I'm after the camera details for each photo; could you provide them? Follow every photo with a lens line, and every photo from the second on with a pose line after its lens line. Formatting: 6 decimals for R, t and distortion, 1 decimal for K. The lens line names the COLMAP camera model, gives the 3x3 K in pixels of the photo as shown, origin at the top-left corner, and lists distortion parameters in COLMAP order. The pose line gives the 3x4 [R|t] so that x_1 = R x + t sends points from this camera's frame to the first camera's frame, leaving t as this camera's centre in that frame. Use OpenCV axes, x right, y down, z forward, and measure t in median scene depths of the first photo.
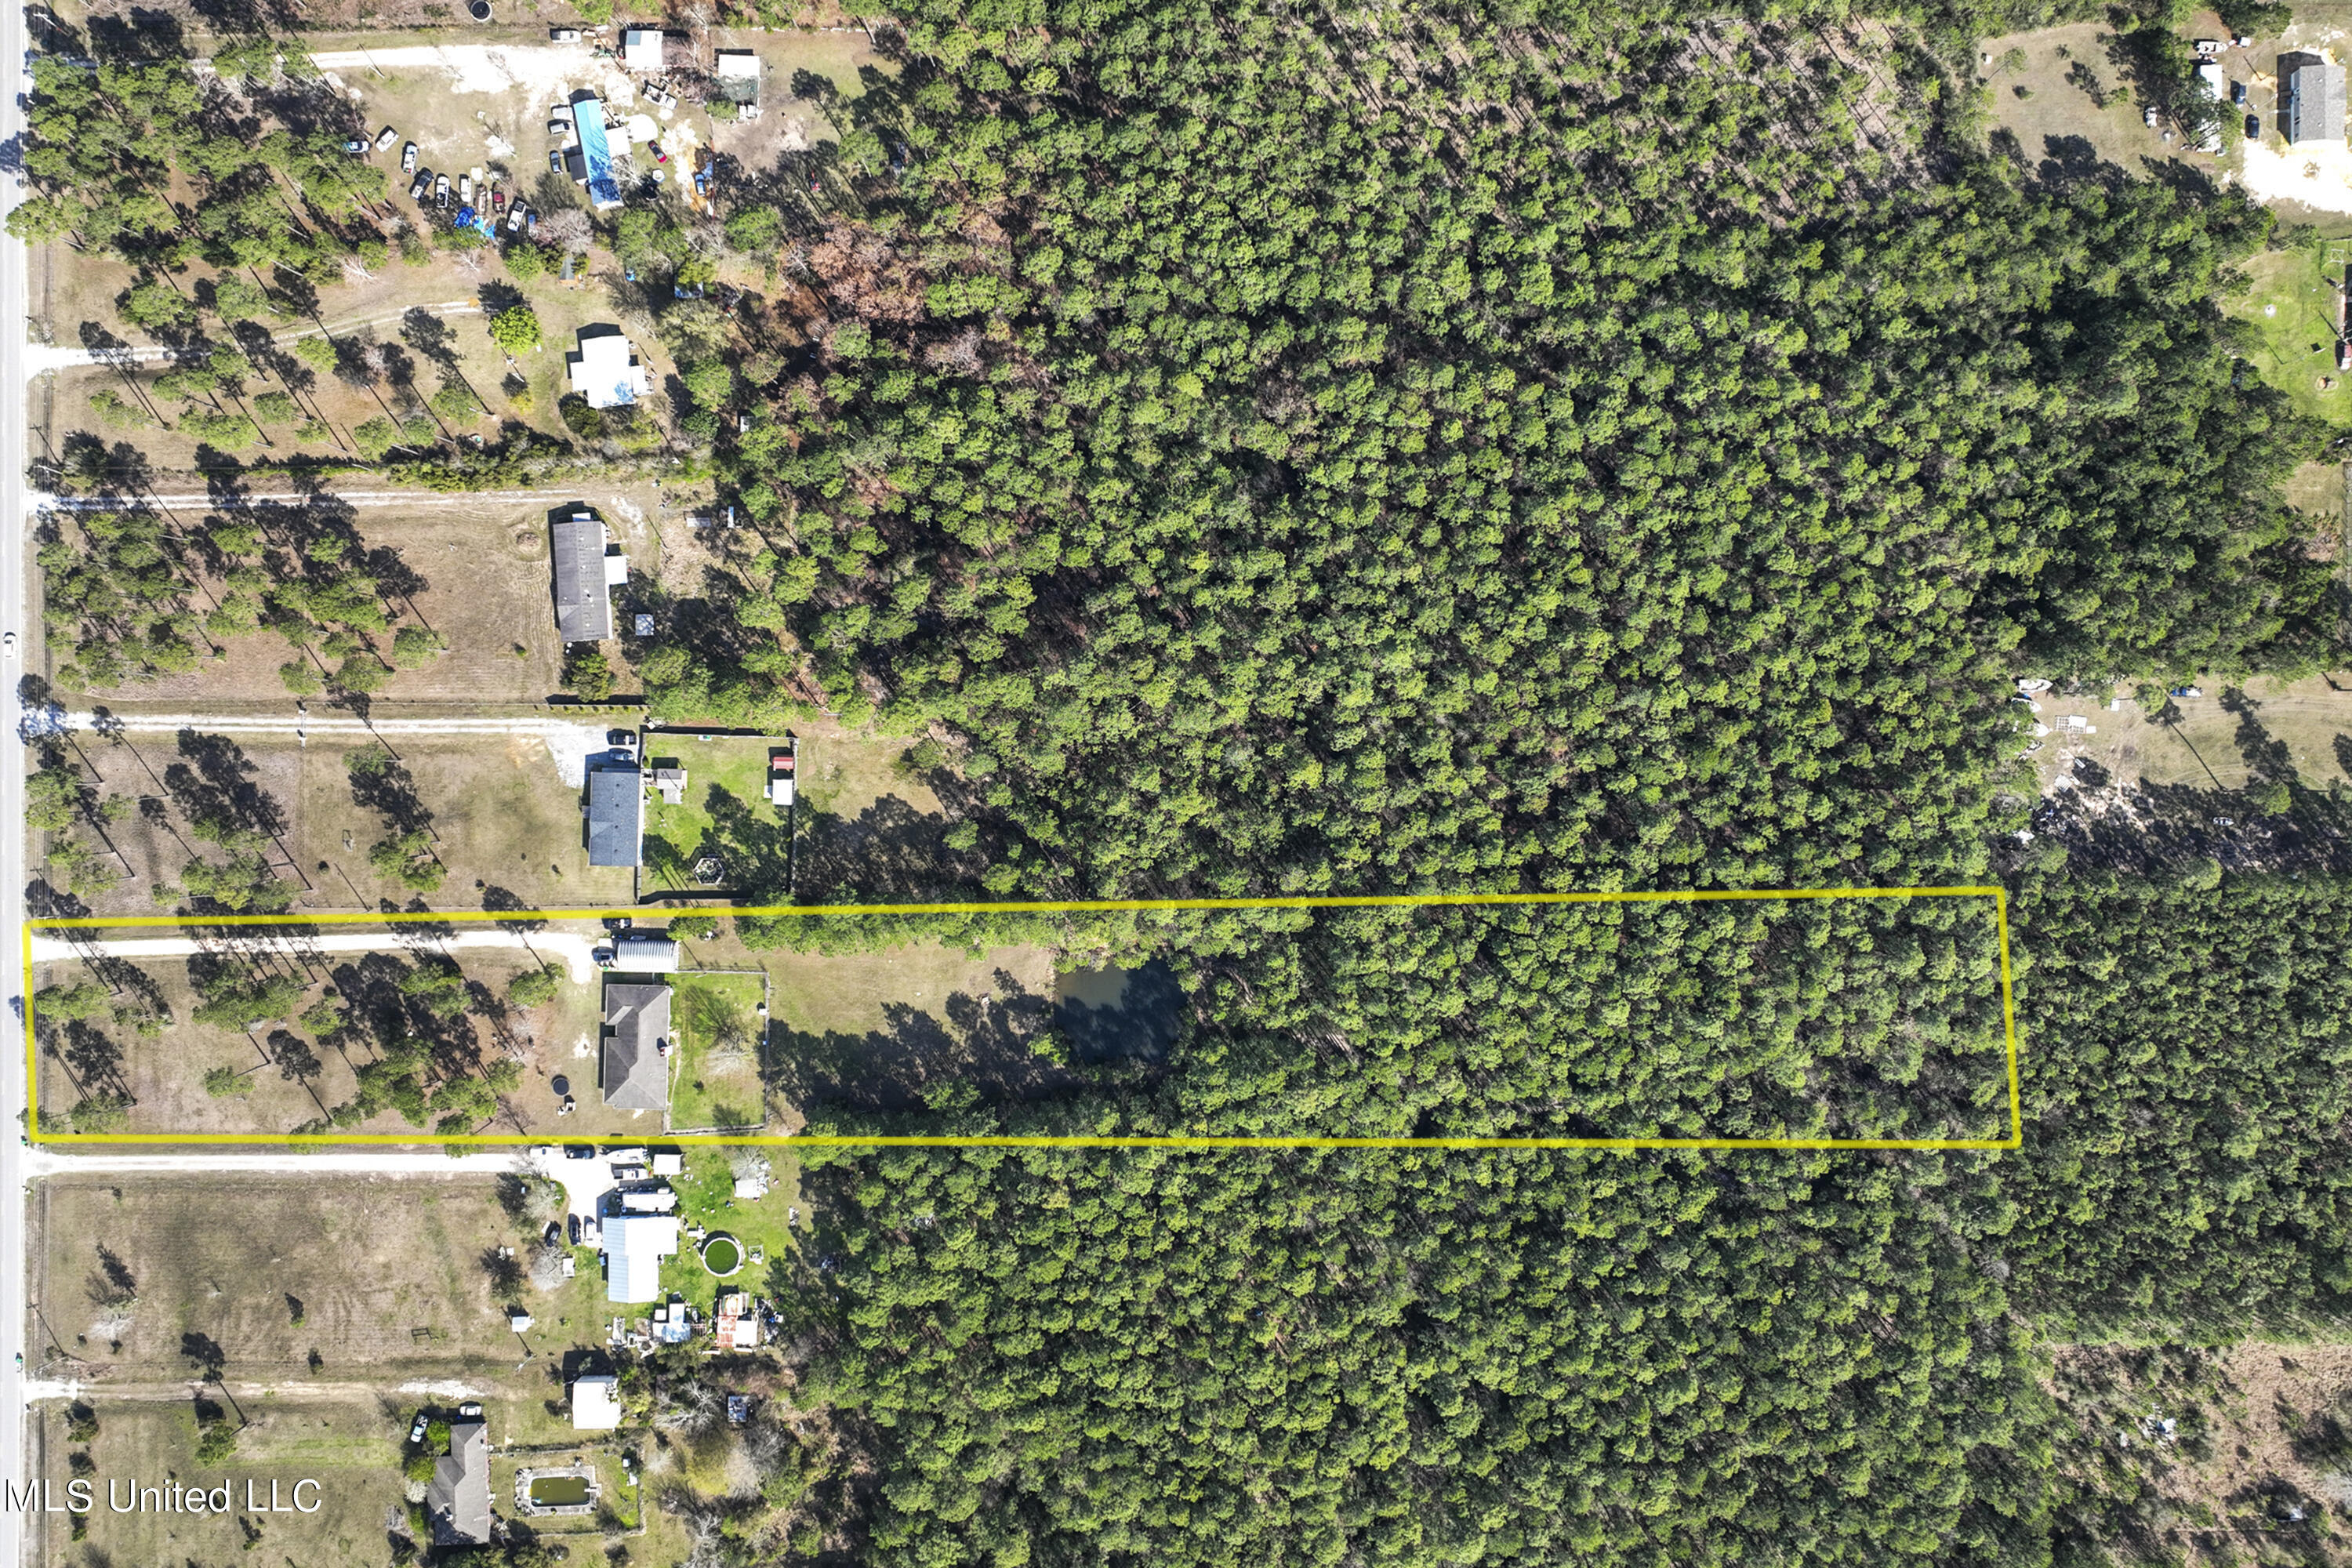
lens RADIAL K [[1952.4, 0, 1175.2], [0, 1952.4, 783.1], [0, 0, 1]] dist [-0.002457, 0.005730]
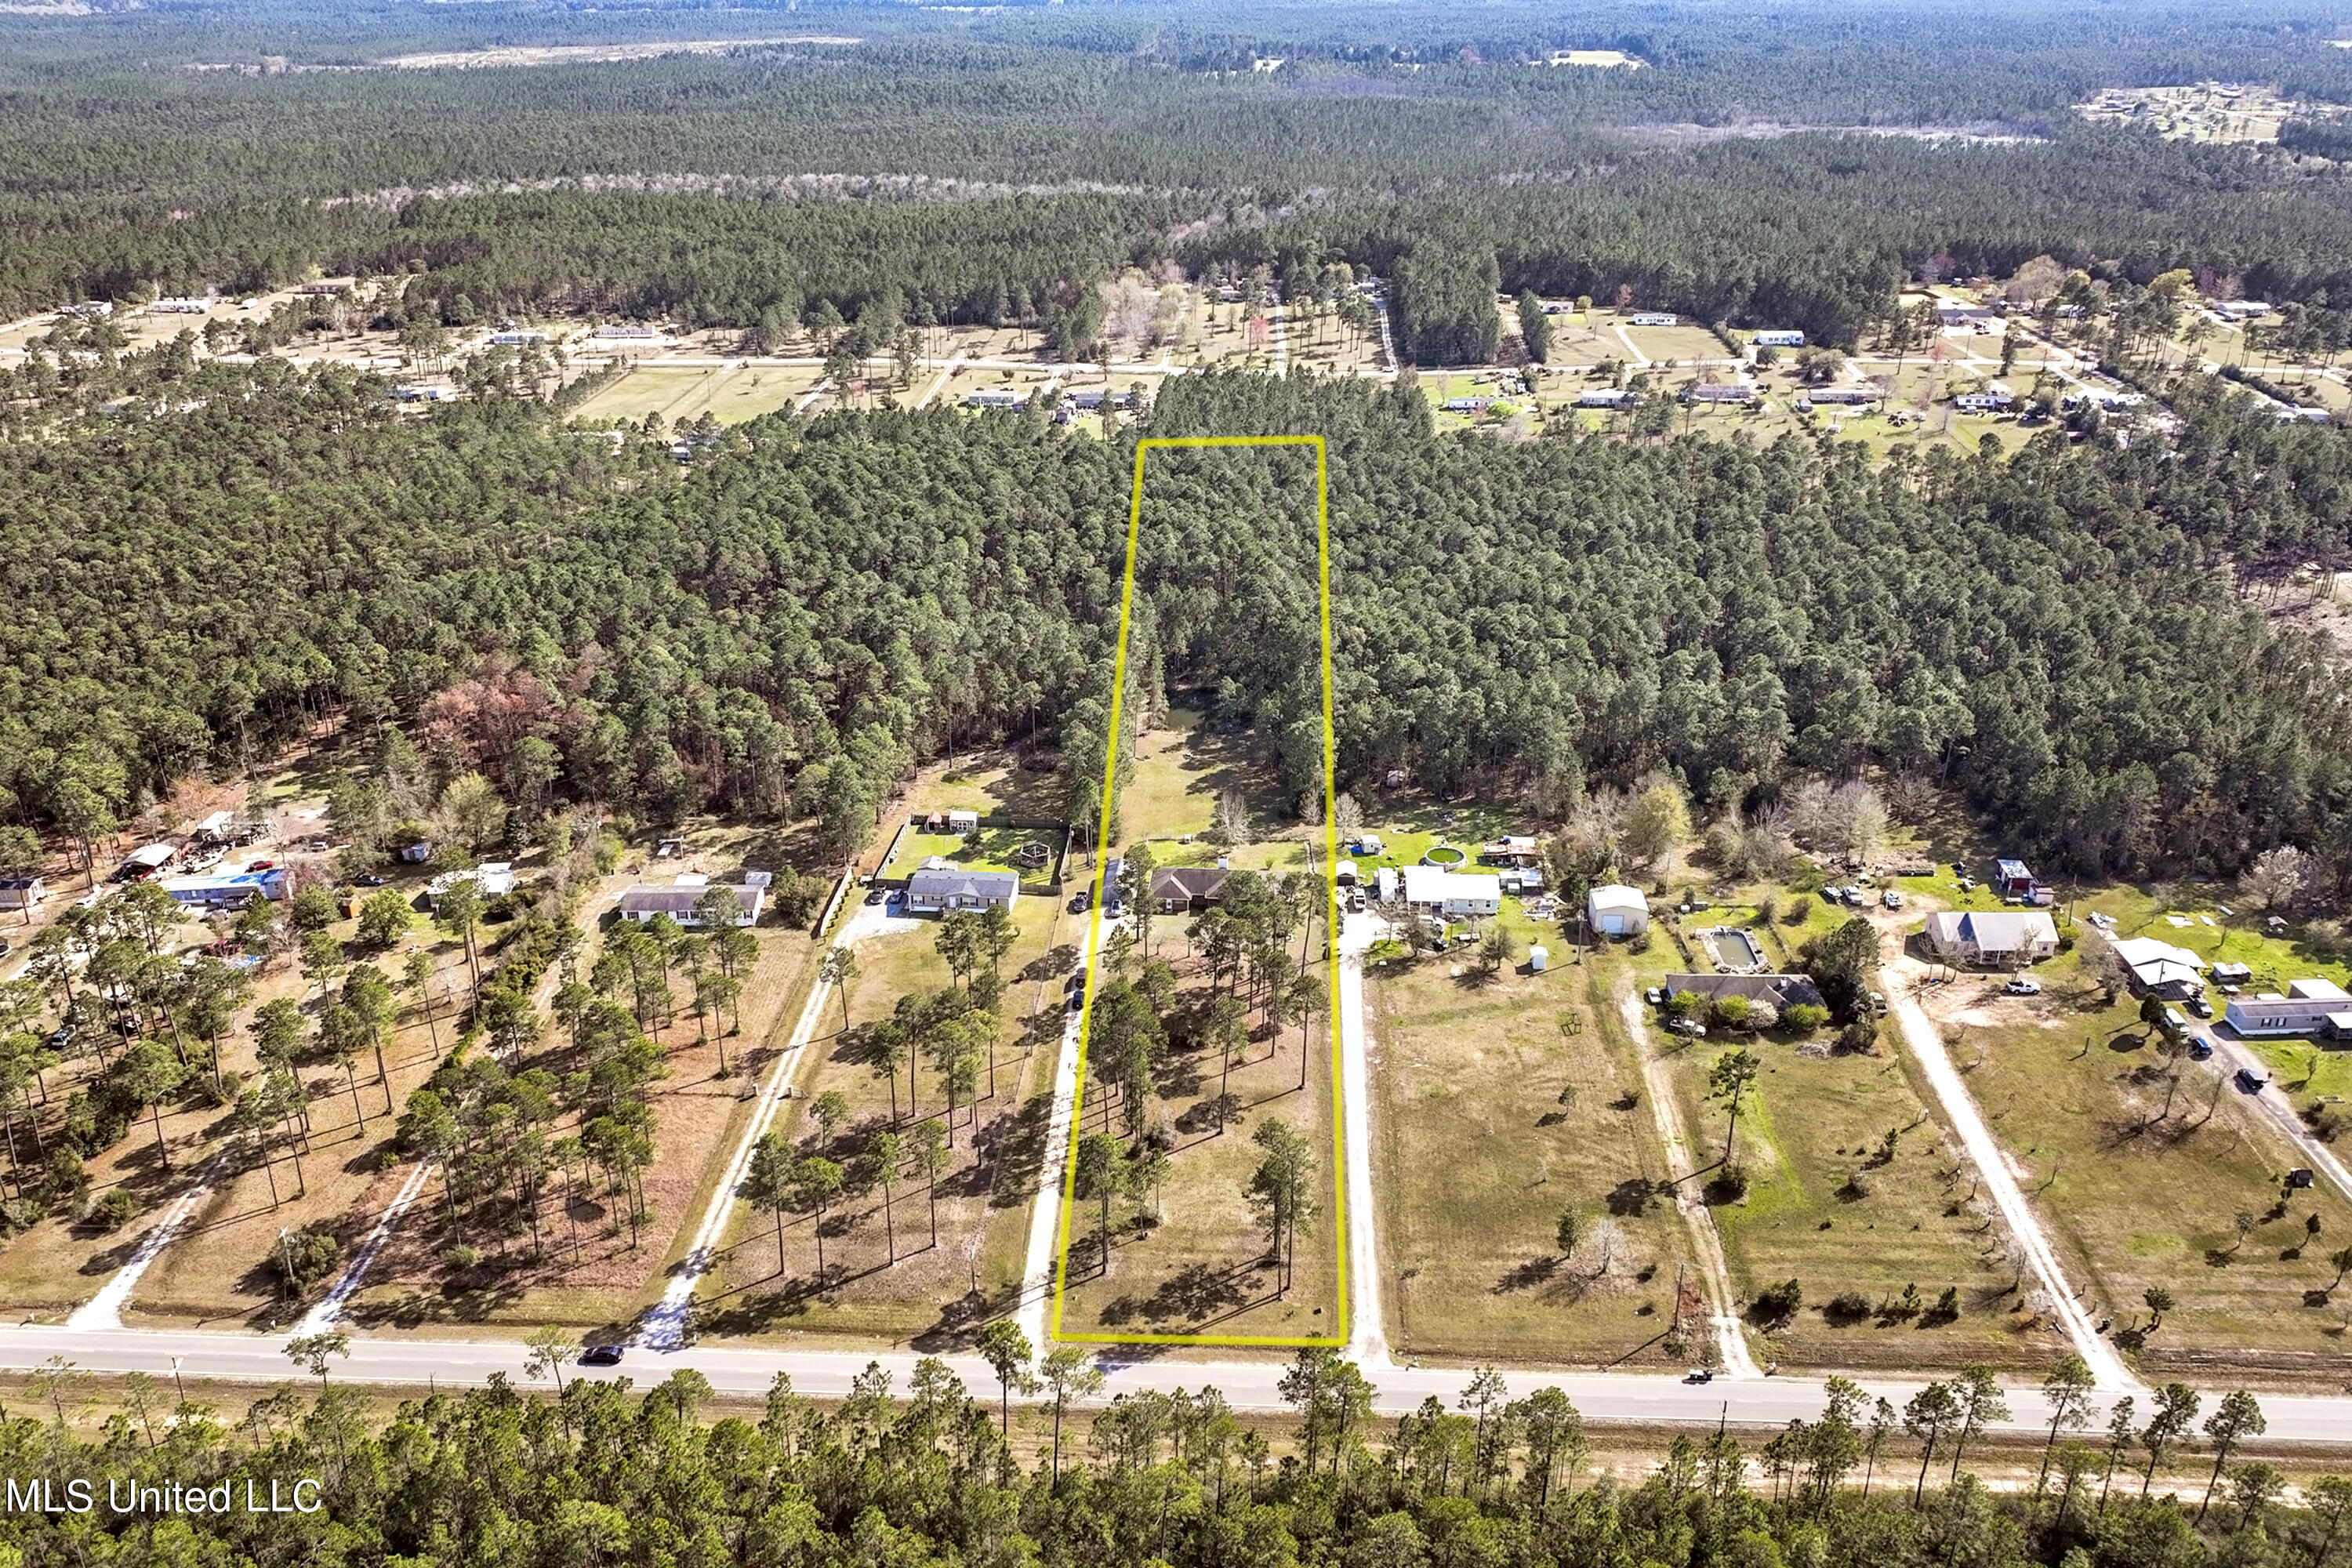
lens RADIAL K [[1952.4, 0, 1185.7], [0, 1952.4, 779.2], [0, 0, 1]] dist [-0.002457, 0.005730]
pose [[0.056450, -0.397849, 0.915712, -1.114097], [0.998395, 0.026742, -0.049929, 0.168786], [-0.004624, 0.917061, 0.398720, 0.609363]]
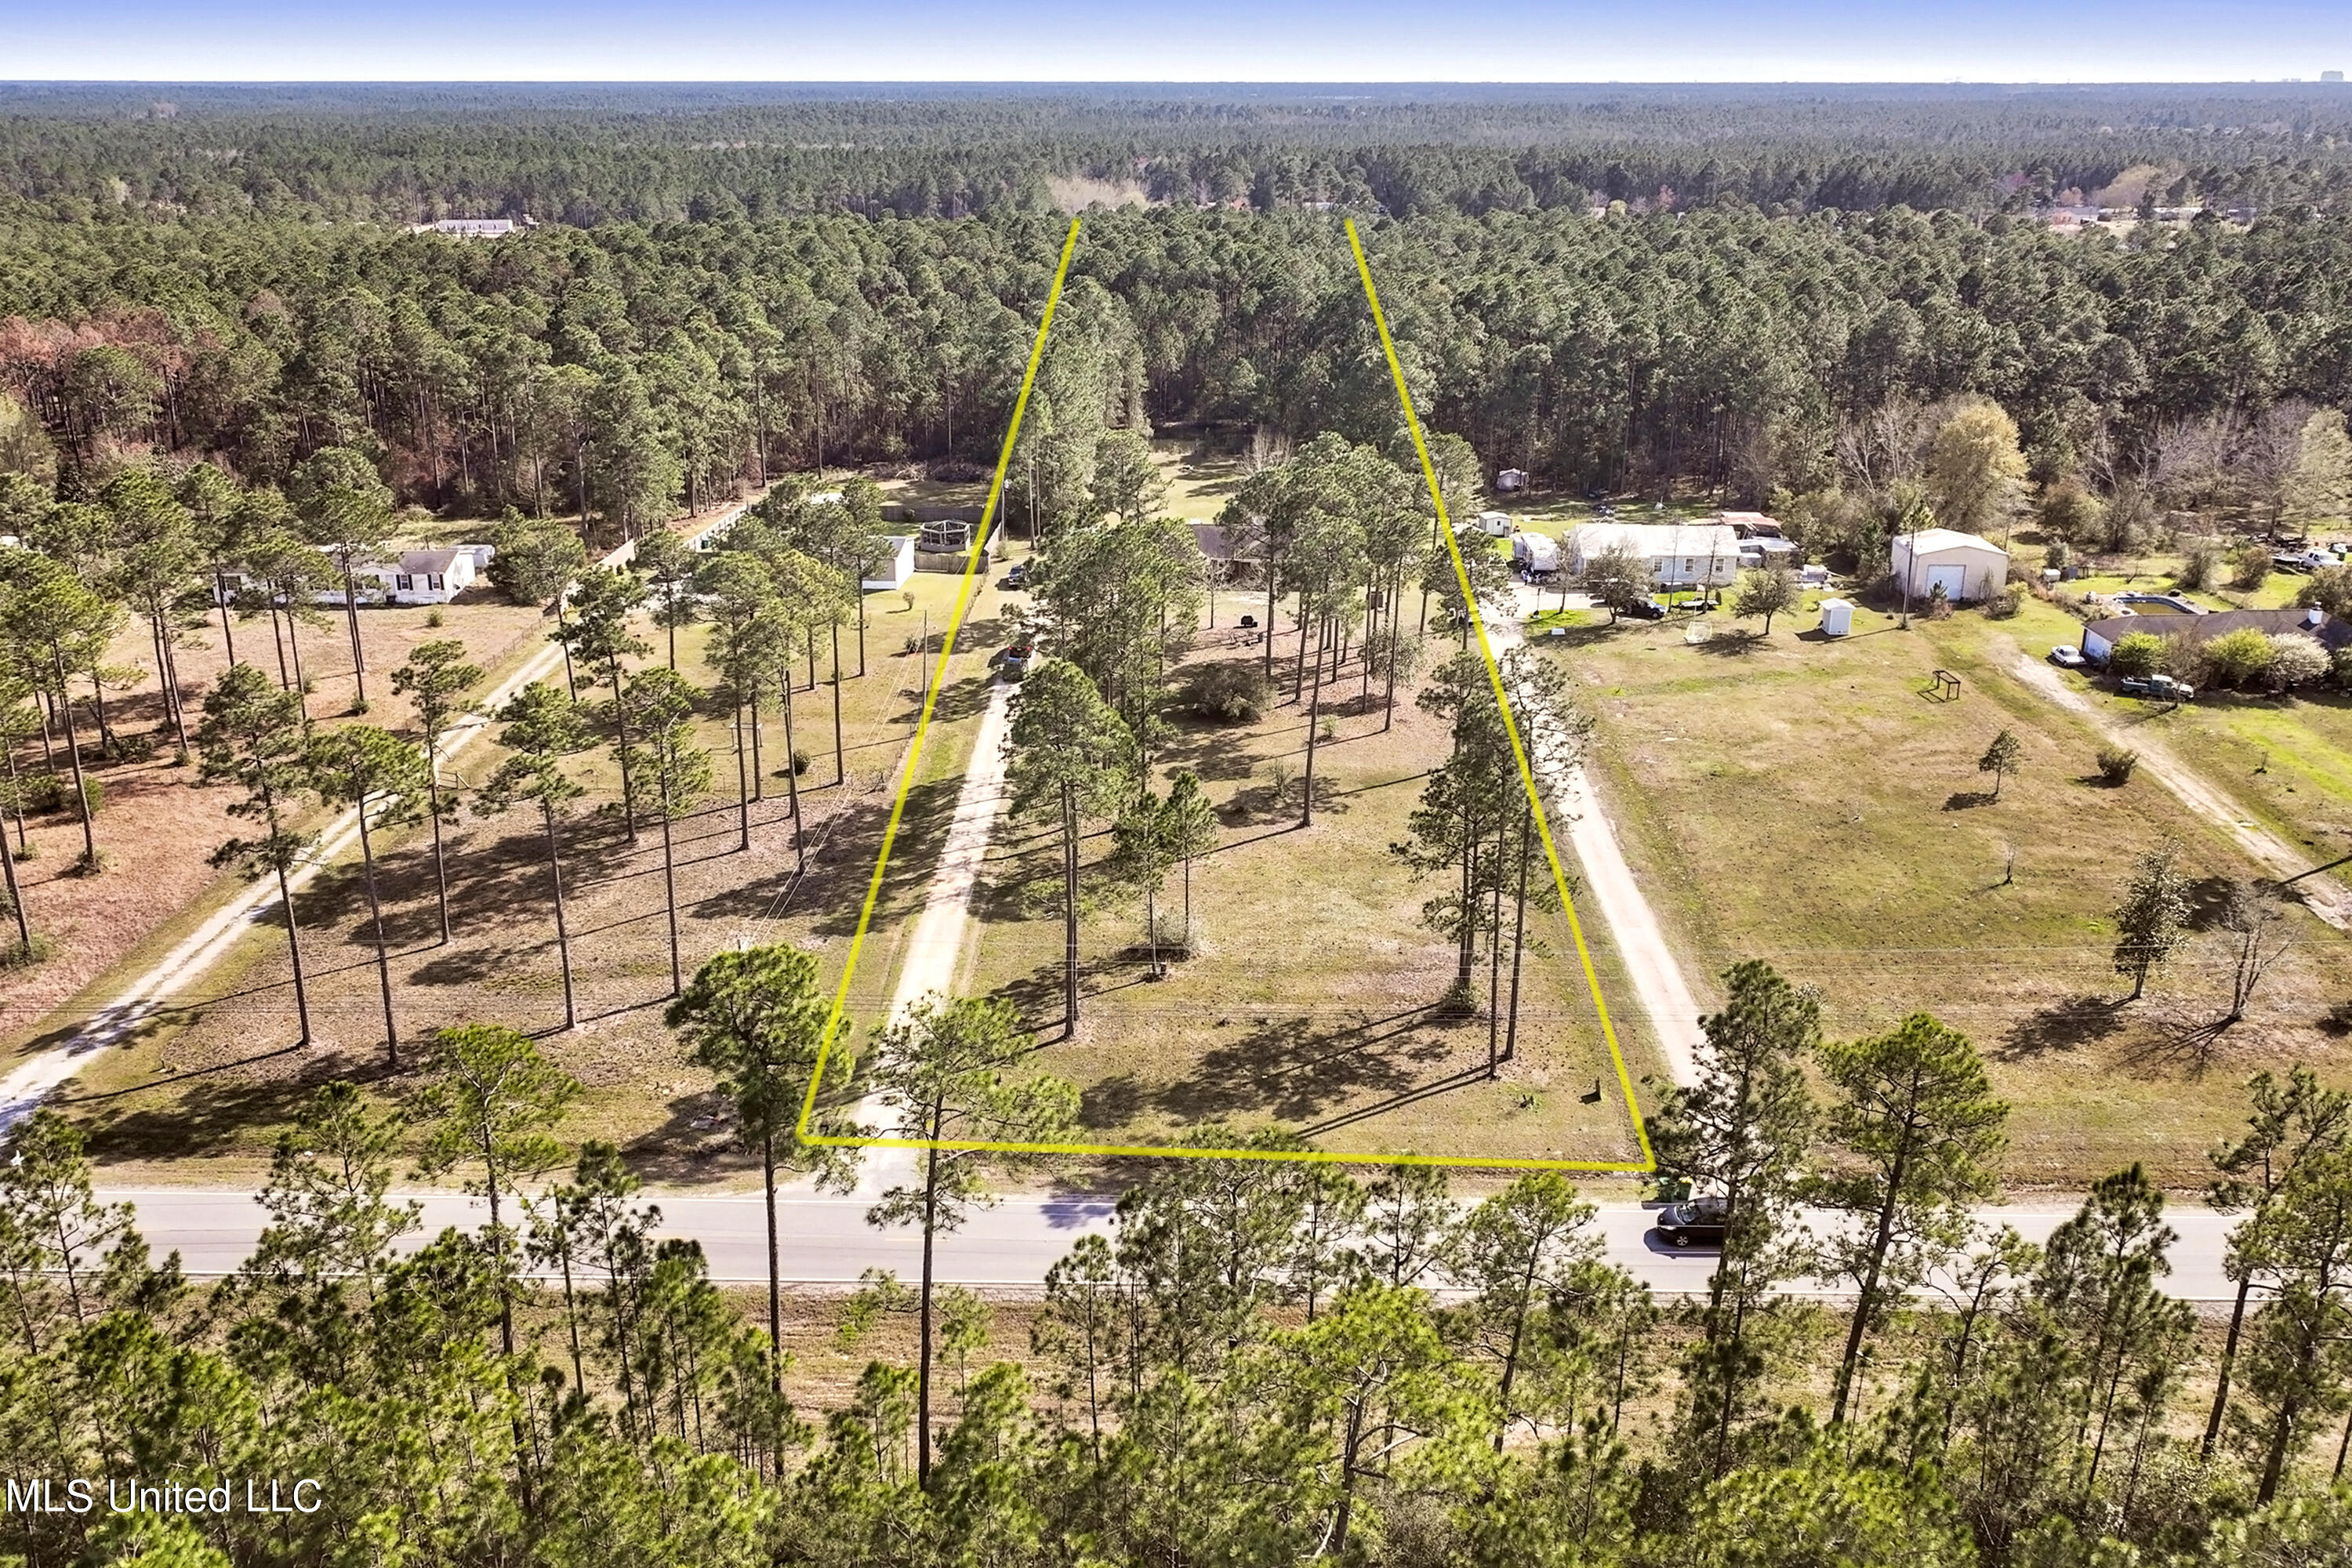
lens RADIAL K [[1952.4, 0, 1182.7], [0, 1952.4, 786.9], [0, 0, 1]] dist [-0.002457, 0.005730]
pose [[0.030865, -0.326922, 0.944547, -0.823613], [0.999485, 0.018373, -0.026301, 0.135014], [-0.008756, 0.944873, 0.327321, 0.906987]]
